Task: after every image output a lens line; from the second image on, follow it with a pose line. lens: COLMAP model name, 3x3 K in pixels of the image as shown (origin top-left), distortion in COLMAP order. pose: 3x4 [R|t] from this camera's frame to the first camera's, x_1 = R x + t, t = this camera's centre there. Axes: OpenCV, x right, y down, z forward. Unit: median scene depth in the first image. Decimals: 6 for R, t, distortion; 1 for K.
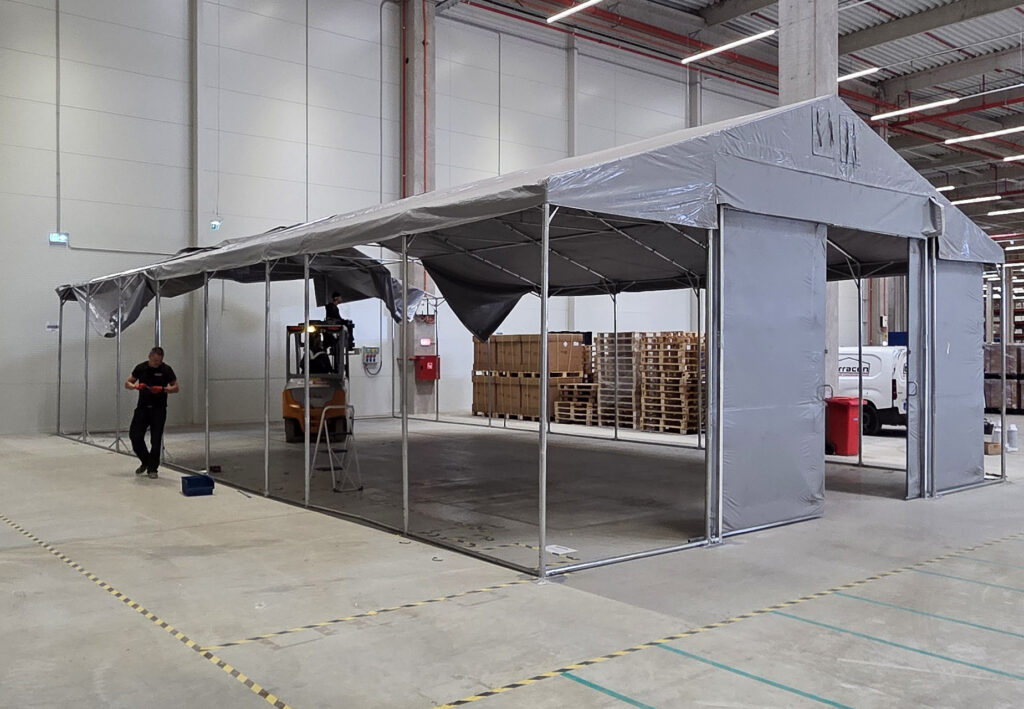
lens RADIAL K [[883.7, 0, 499.6], [0, 883.7, 350.9], [0, 0, 1]] dist [-0.042703, 0.125526]
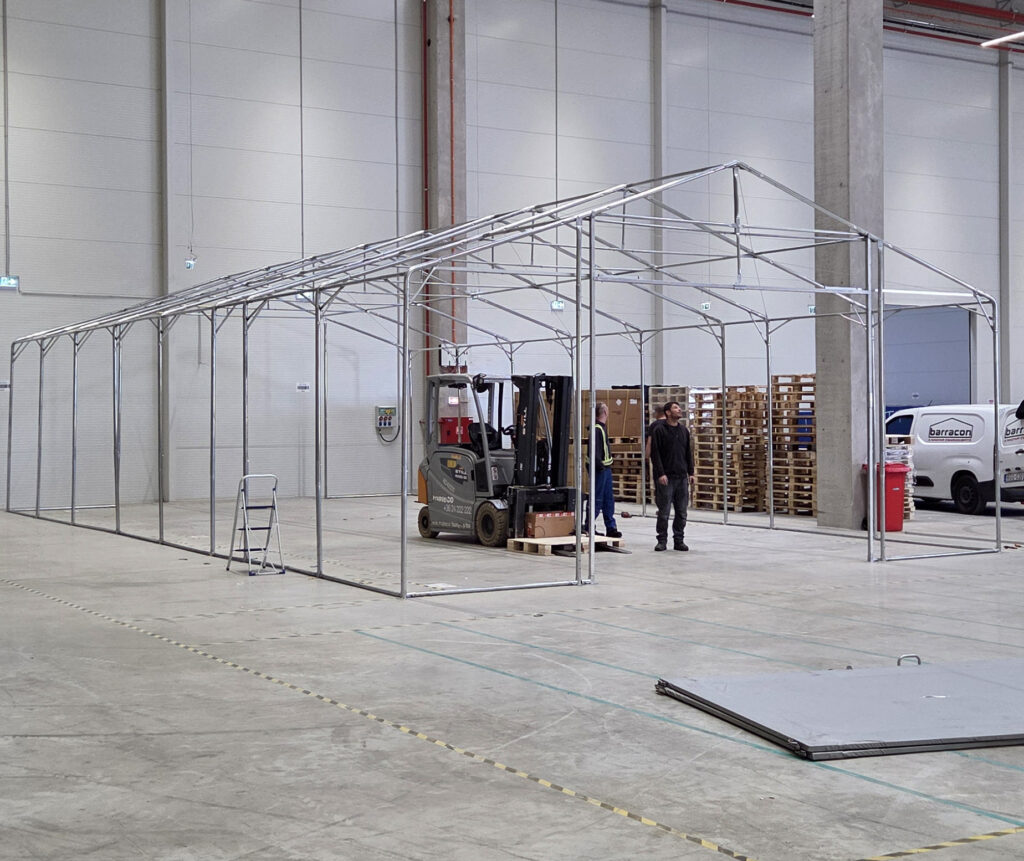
lens RADIAL K [[1415.0, 0, 511.3], [0, 1415.0, 406.2], [0, 0, 1]] dist [0.080965, 0.009332]
pose [[0.992929, -0.004699, -0.118618, 0.135713], [0.004307, 0.999984, -0.003562, -0.000125], [0.118633, 0.003026, 0.992934, -0.291096]]
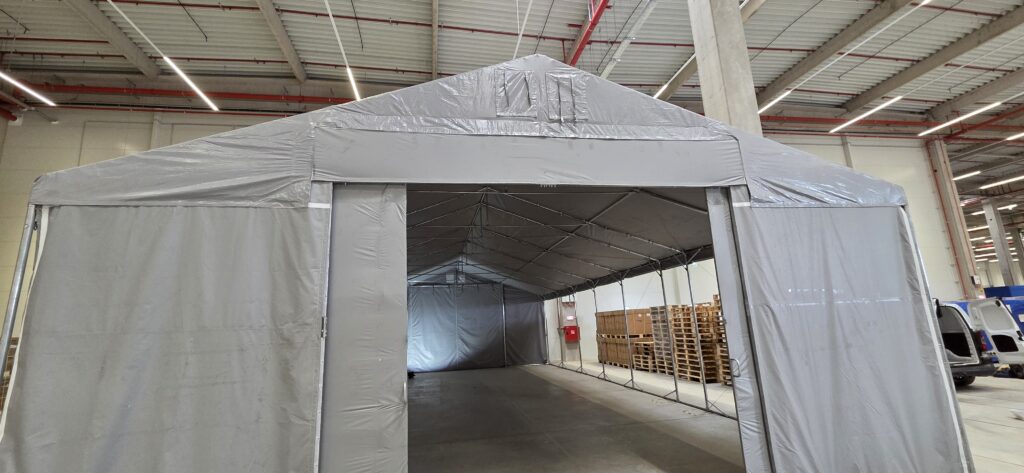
lens RADIAL K [[406.7, 0, 510.6], [0, 406.7, 249.0], [0, 0, 1]] dist [0.000339, -0.000176]
pose [[0.875795, -0.131078, -0.464545, 0.230231], [0.049451, 0.981723, -0.183778, -0.002498], [0.480144, 0.137979, 0.866270, 0.280446]]
